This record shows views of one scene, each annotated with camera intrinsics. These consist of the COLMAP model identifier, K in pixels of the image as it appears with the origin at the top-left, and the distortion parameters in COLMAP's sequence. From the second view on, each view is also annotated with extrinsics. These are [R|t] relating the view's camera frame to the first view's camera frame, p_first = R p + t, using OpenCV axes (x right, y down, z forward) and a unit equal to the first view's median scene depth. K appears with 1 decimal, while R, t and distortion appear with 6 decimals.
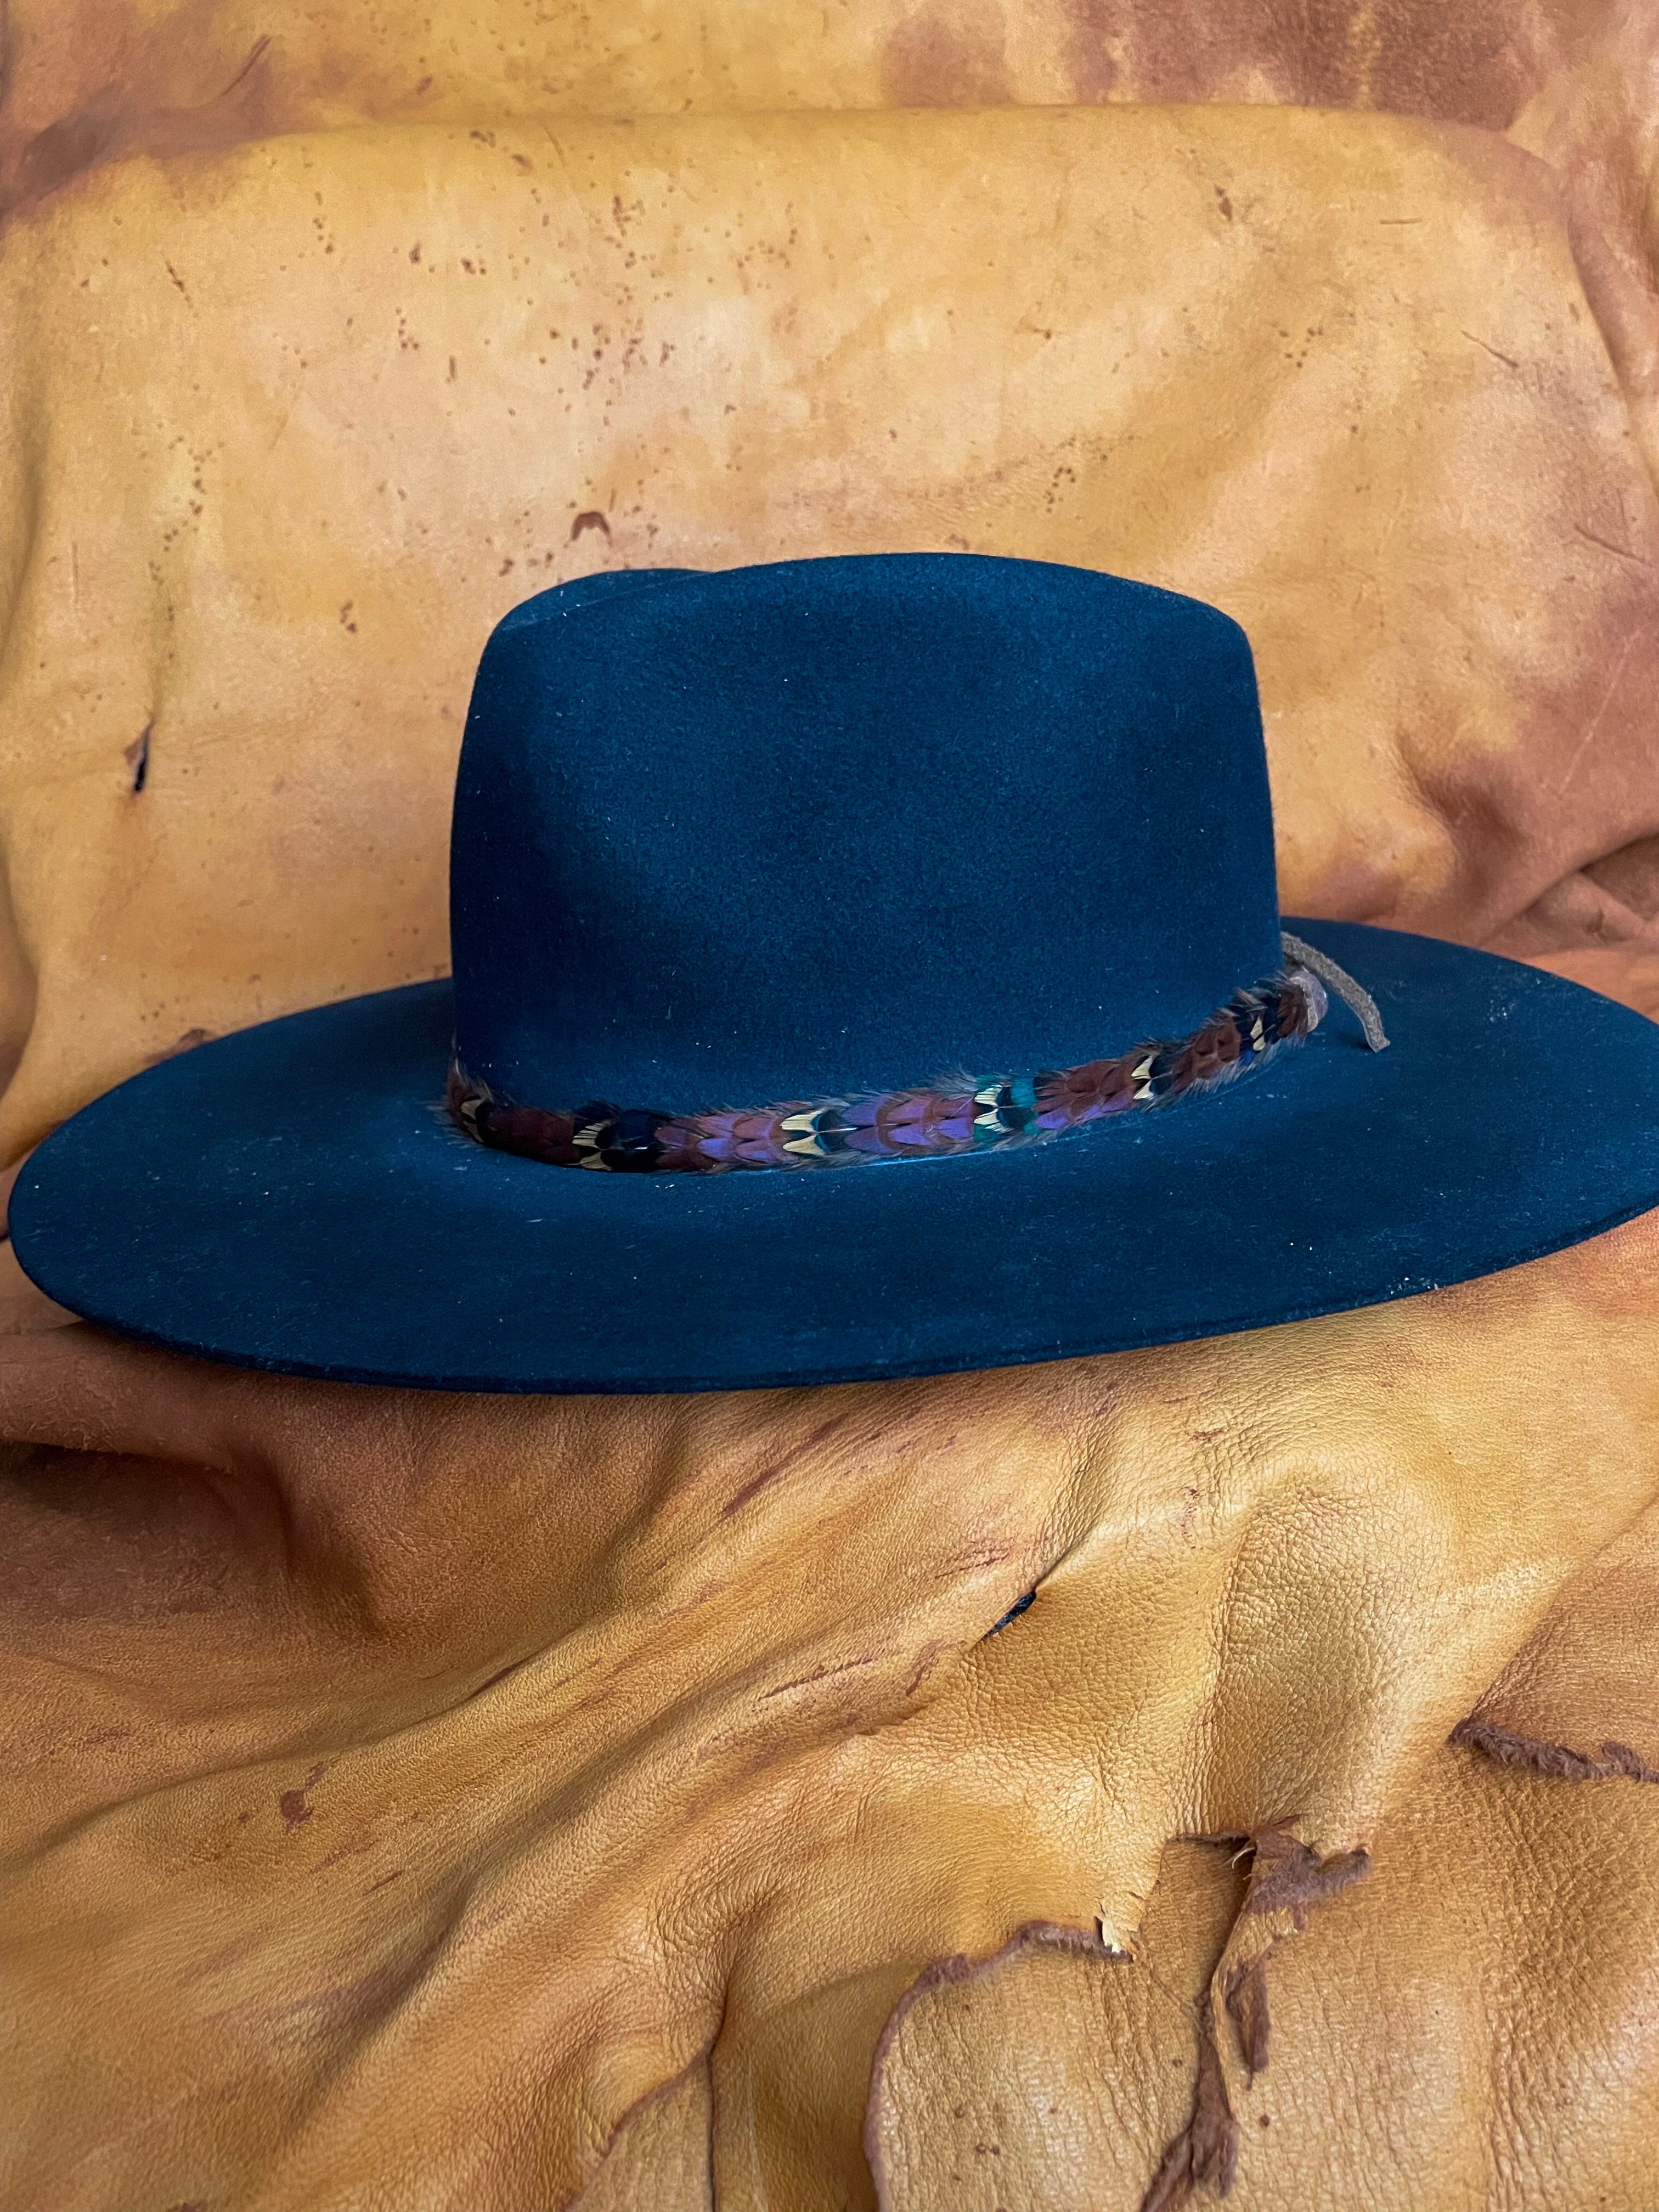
lens RADIAL K [[1757.1, 0, 833.4], [0, 1757.1, 1118.2], [0, 0, 1]] dist [0.040902, -0.079066]
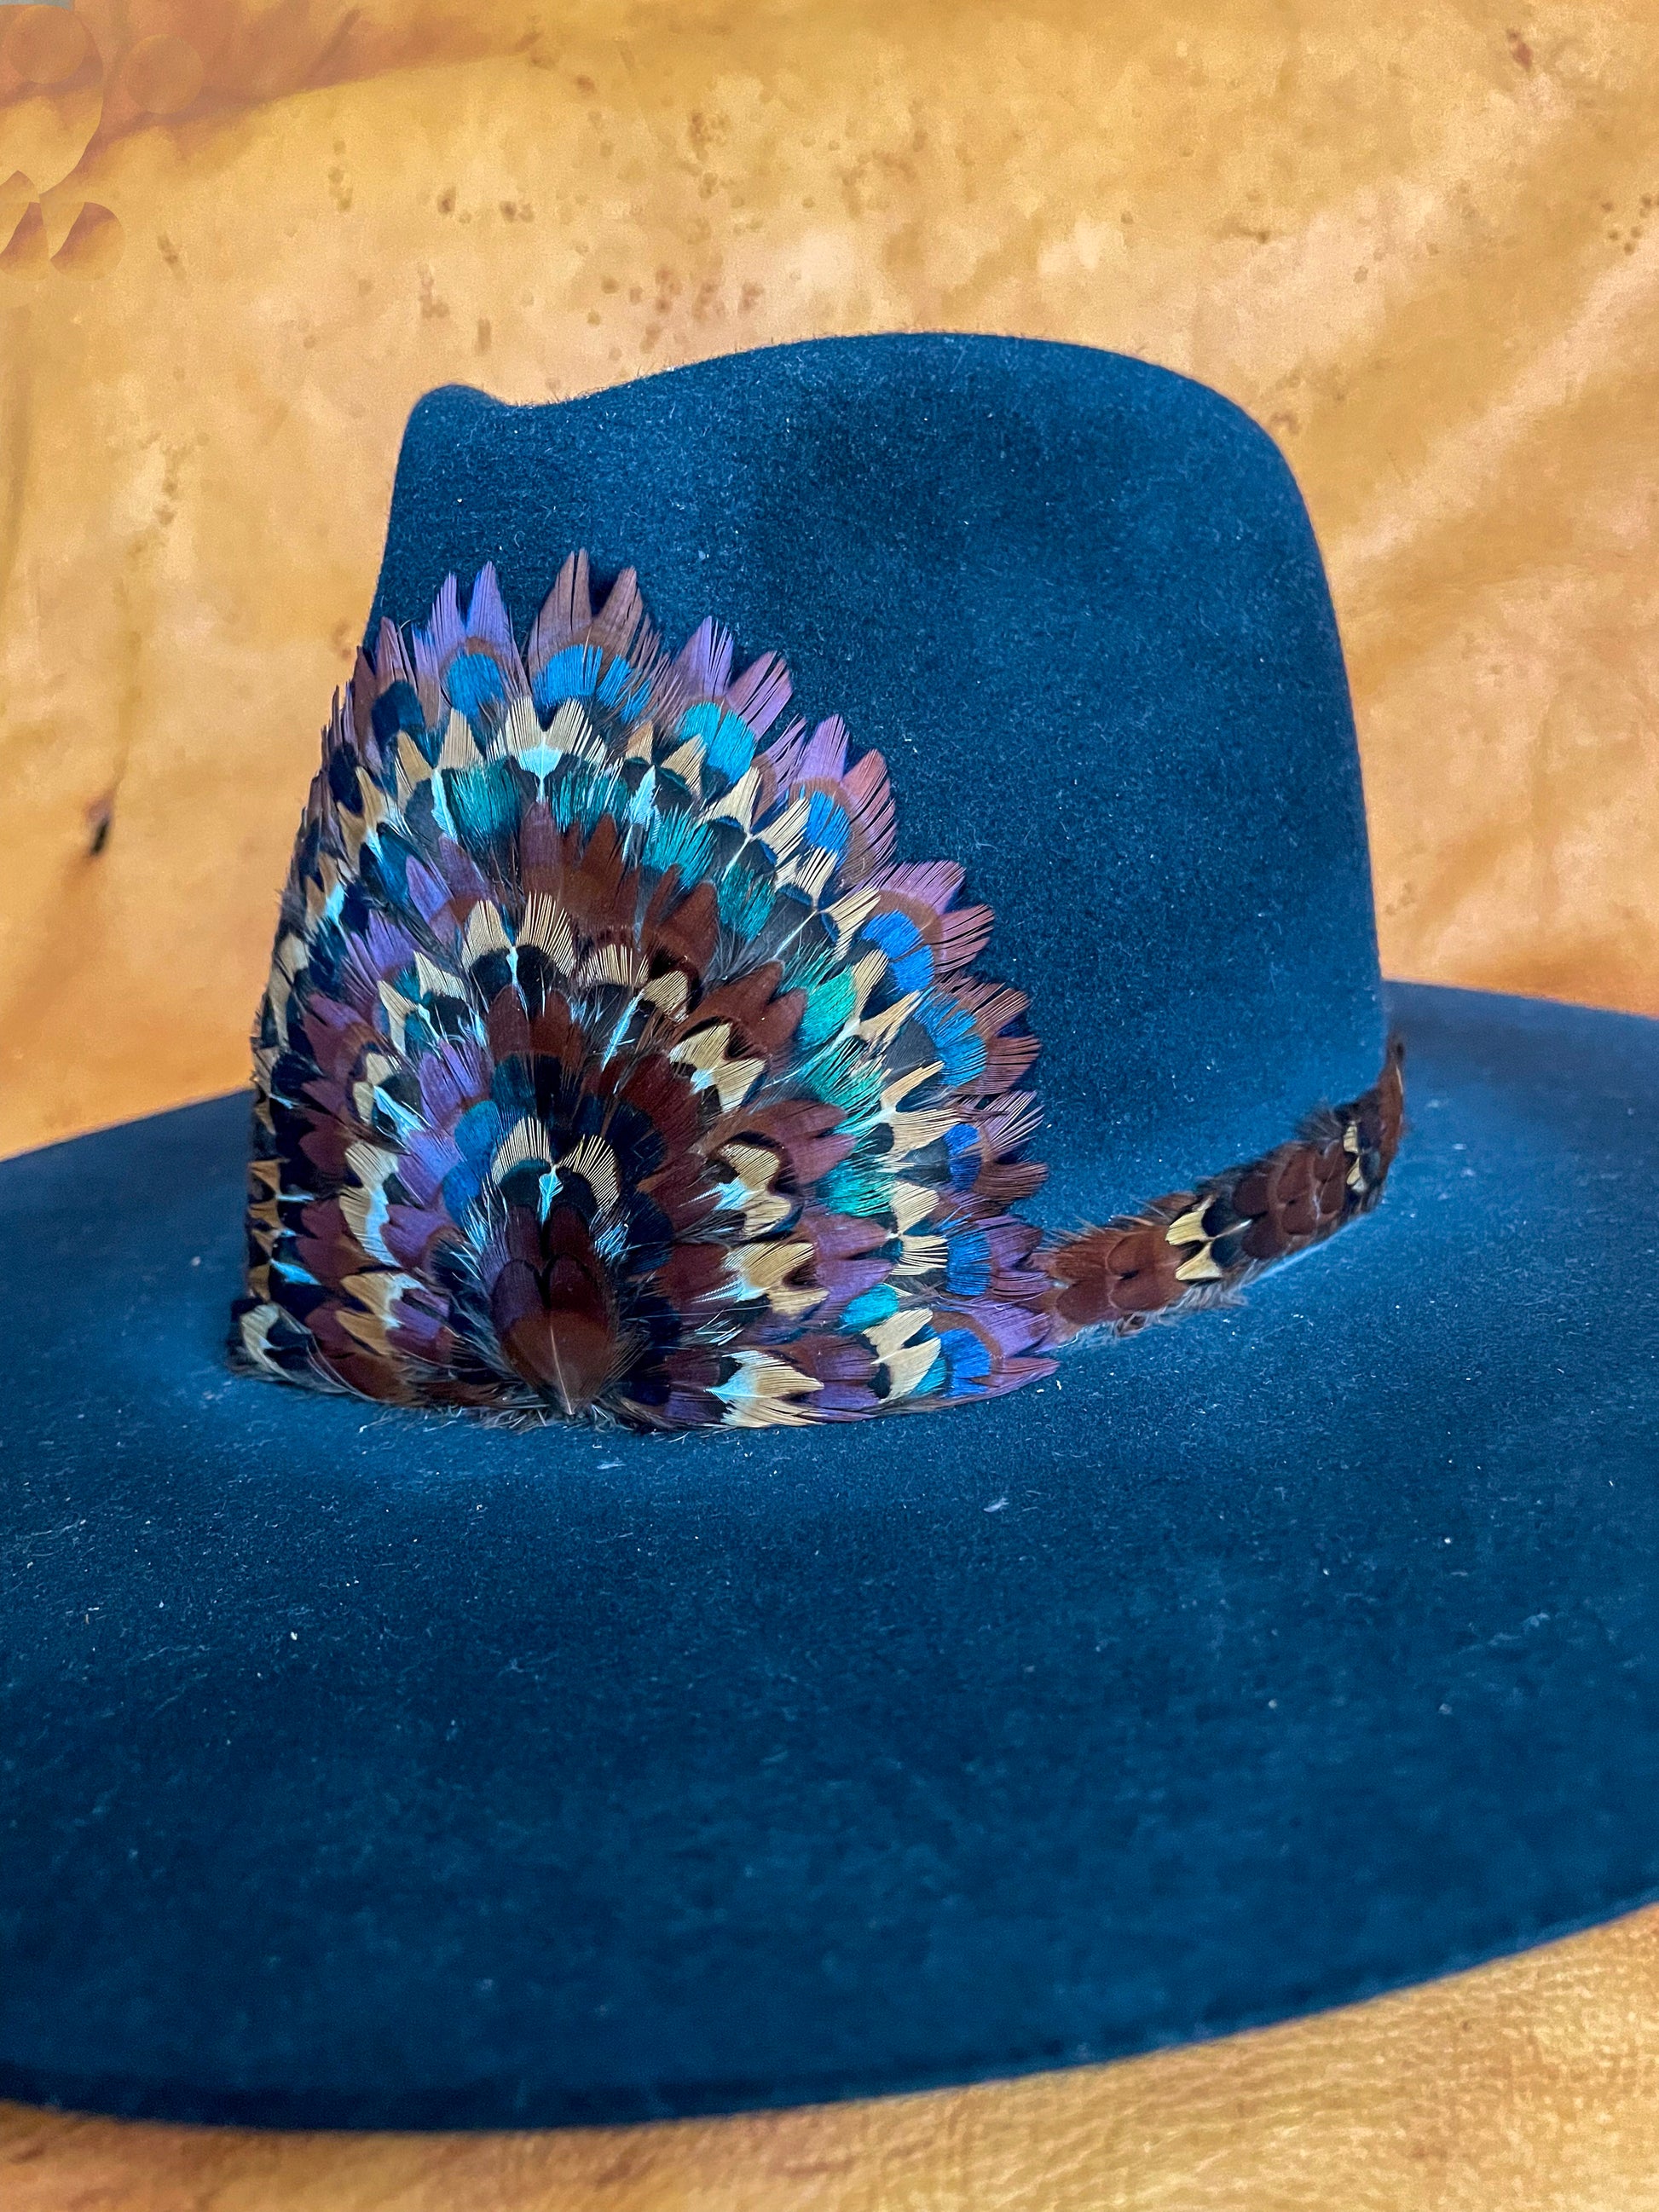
lens RADIAL K [[1757.2, 0, 801.0], [0, 1757.2, 1131.6], [0, 0, 1]] dist [0.040902, -0.079066]
pose [[0.969838, 0.023025, -0.242660, 0.125710], [-0.040299, 0.996975, -0.066465, -0.014665], [0.240395, 0.074239, 0.967832, 0.276012]]
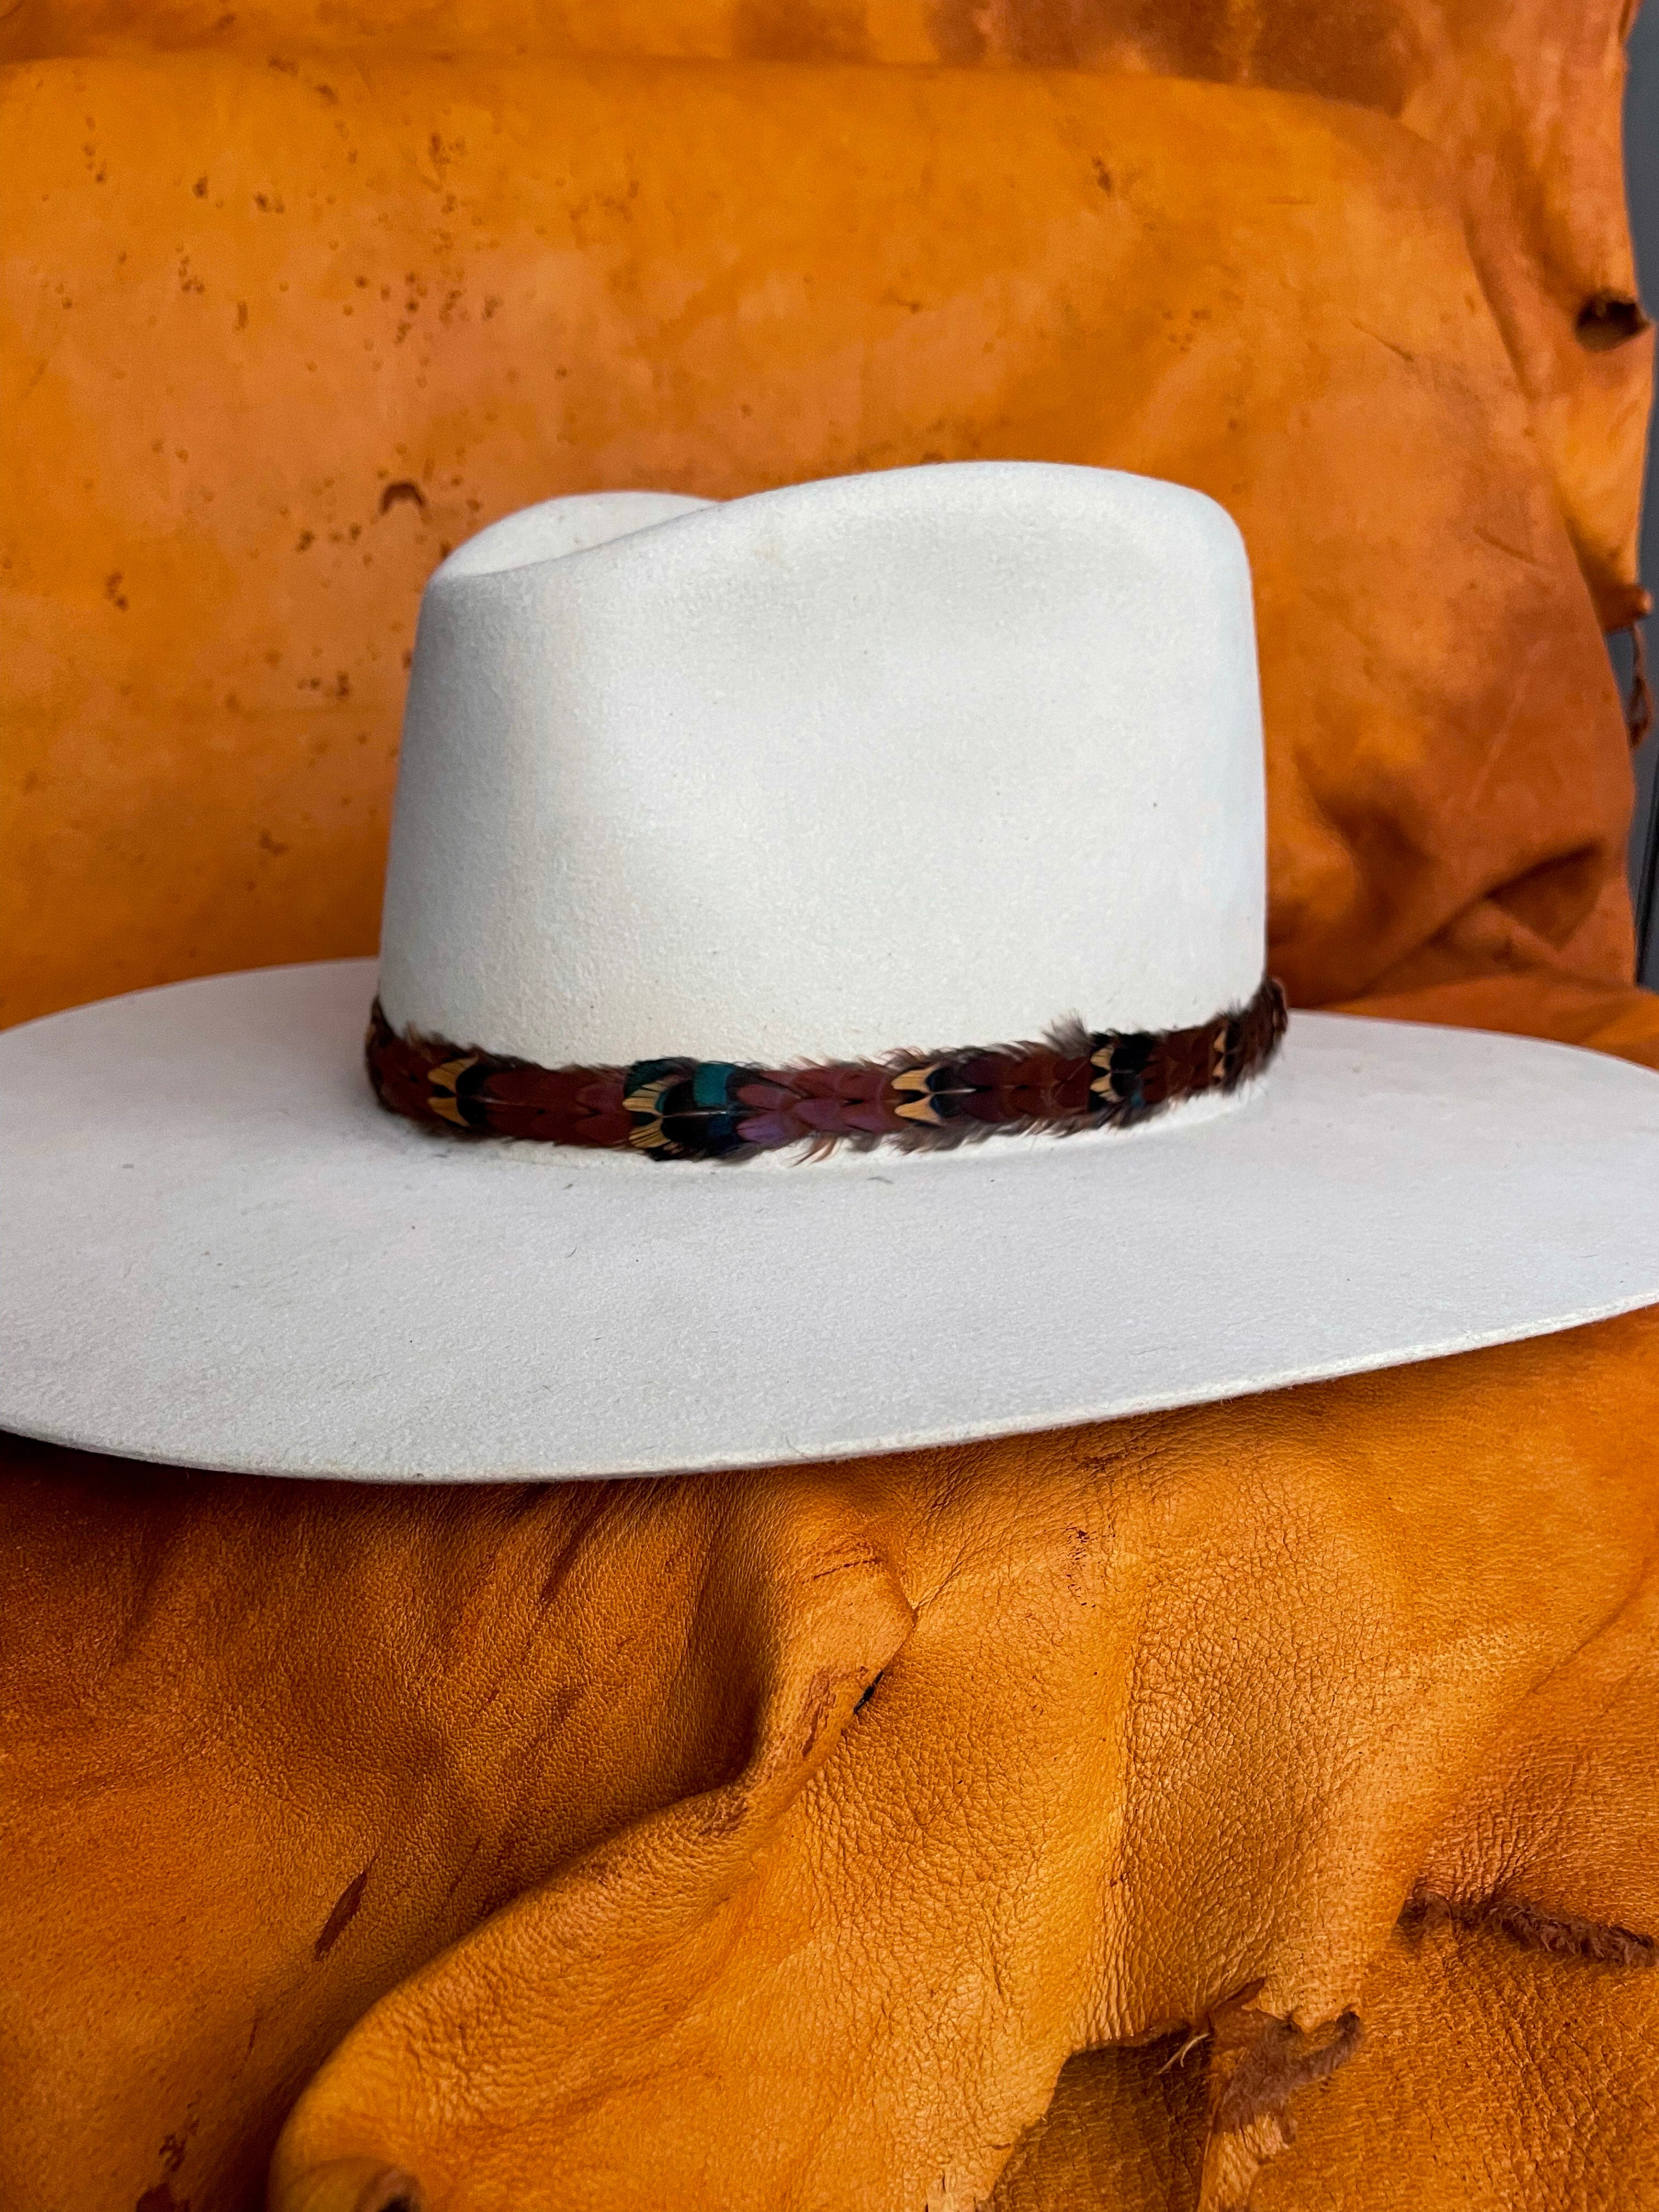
lens RADIAL K [[1757.1, 0, 870.2], [0, 1757.1, 1113.4], [0, 0, 1]] dist [0.040902, -0.079066]
pose [[0.996162, -0.005951, 0.087329, 0.016152], [0.009226, 0.999267, -0.037146, 0.007743], [-0.087044, 0.037809, 0.995487, 0.110259]]
